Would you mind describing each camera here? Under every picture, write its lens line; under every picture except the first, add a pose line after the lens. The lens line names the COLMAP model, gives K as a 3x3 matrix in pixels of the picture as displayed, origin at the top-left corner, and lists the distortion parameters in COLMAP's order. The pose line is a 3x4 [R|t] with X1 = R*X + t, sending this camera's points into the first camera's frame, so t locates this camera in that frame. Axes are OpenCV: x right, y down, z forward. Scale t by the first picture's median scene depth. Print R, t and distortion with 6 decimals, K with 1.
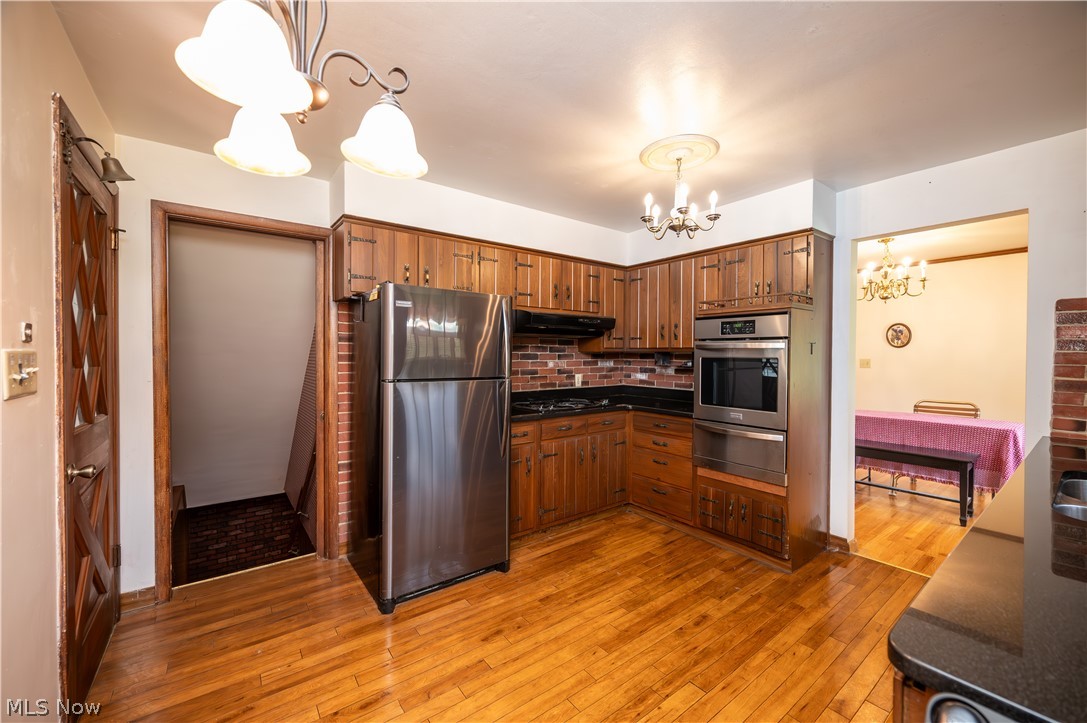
lens RADIAL K [[429.4, 0, 545.8], [0, 429.4, 359.6], [0, 0, 1]] dist [-0.001370, -0.000675]
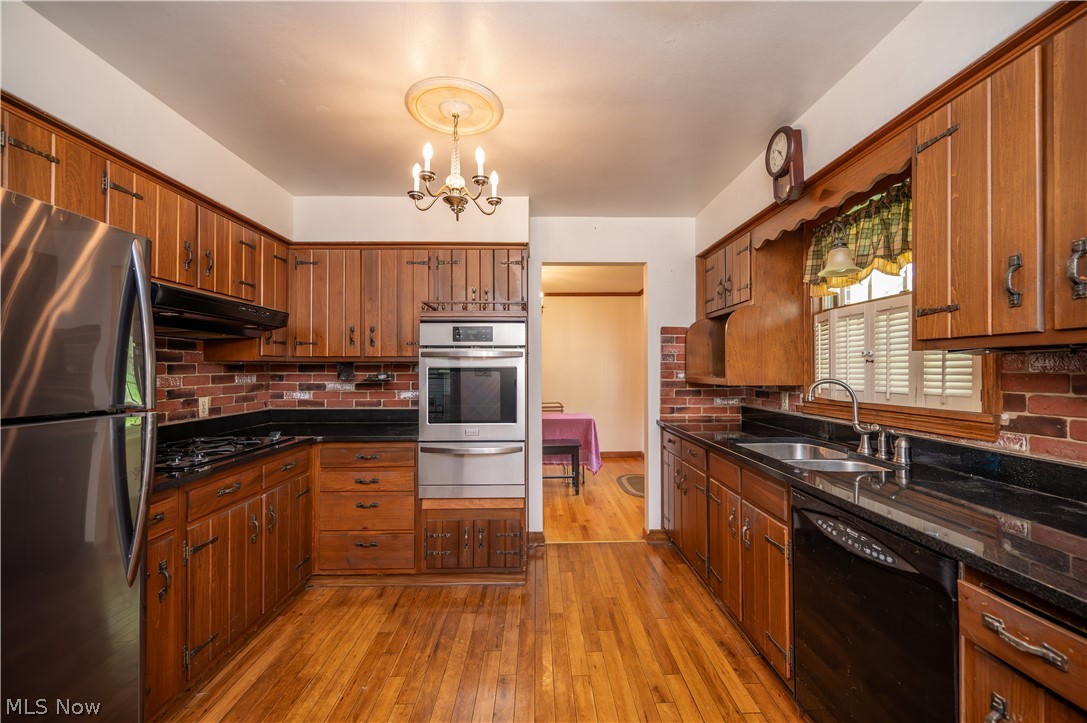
lens RADIAL K [[429.4, 0, 537.9], [0, 429.4, 365.3], [0, 0, 1]] dist [-0.001370, -0.000675]
pose [[0.591859, 0.003157, 0.806035, -0.176859], [0.015958, 0.999750, -0.015633, 0.006660], [-0.805883, 0.022115, 0.591661, 0.311070]]
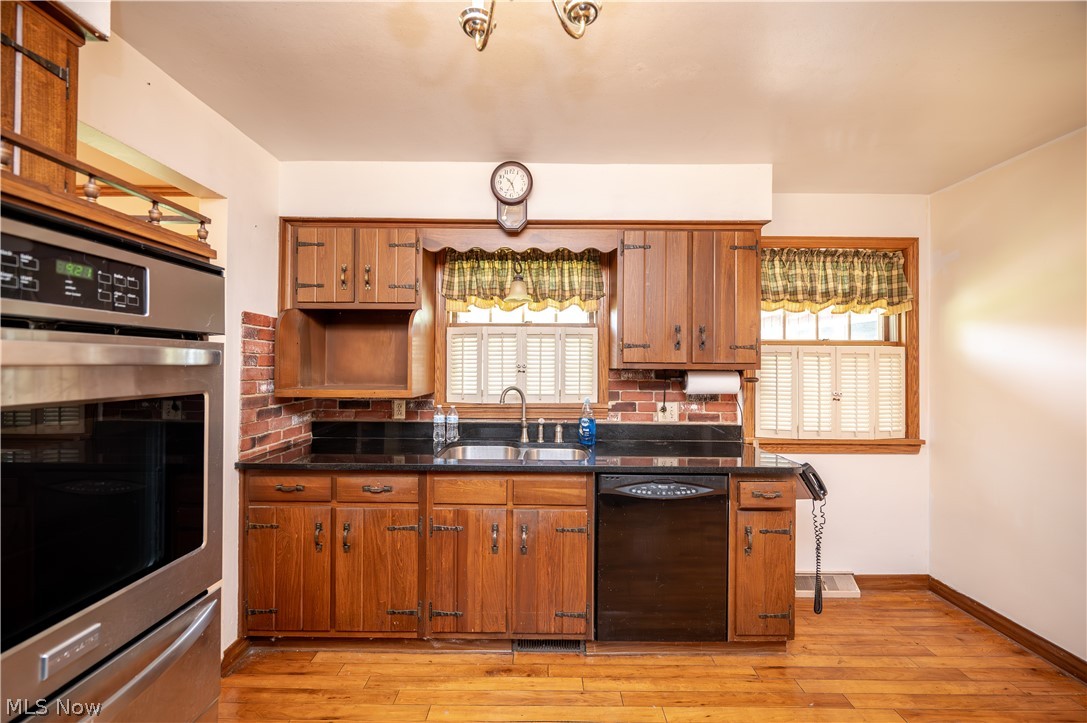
lens RADIAL K [[429.4, 0, 541.5], [0, 429.4, 360.1], [0, 0, 1]] dist [-0.001370, -0.000675]
pose [[-0.799987, -0.002326, 0.600013, 0.080208], [0.000206, 0.999991, 0.004152, -0.025773], [-0.600018, 0.003445, -0.799979, 0.909292]]
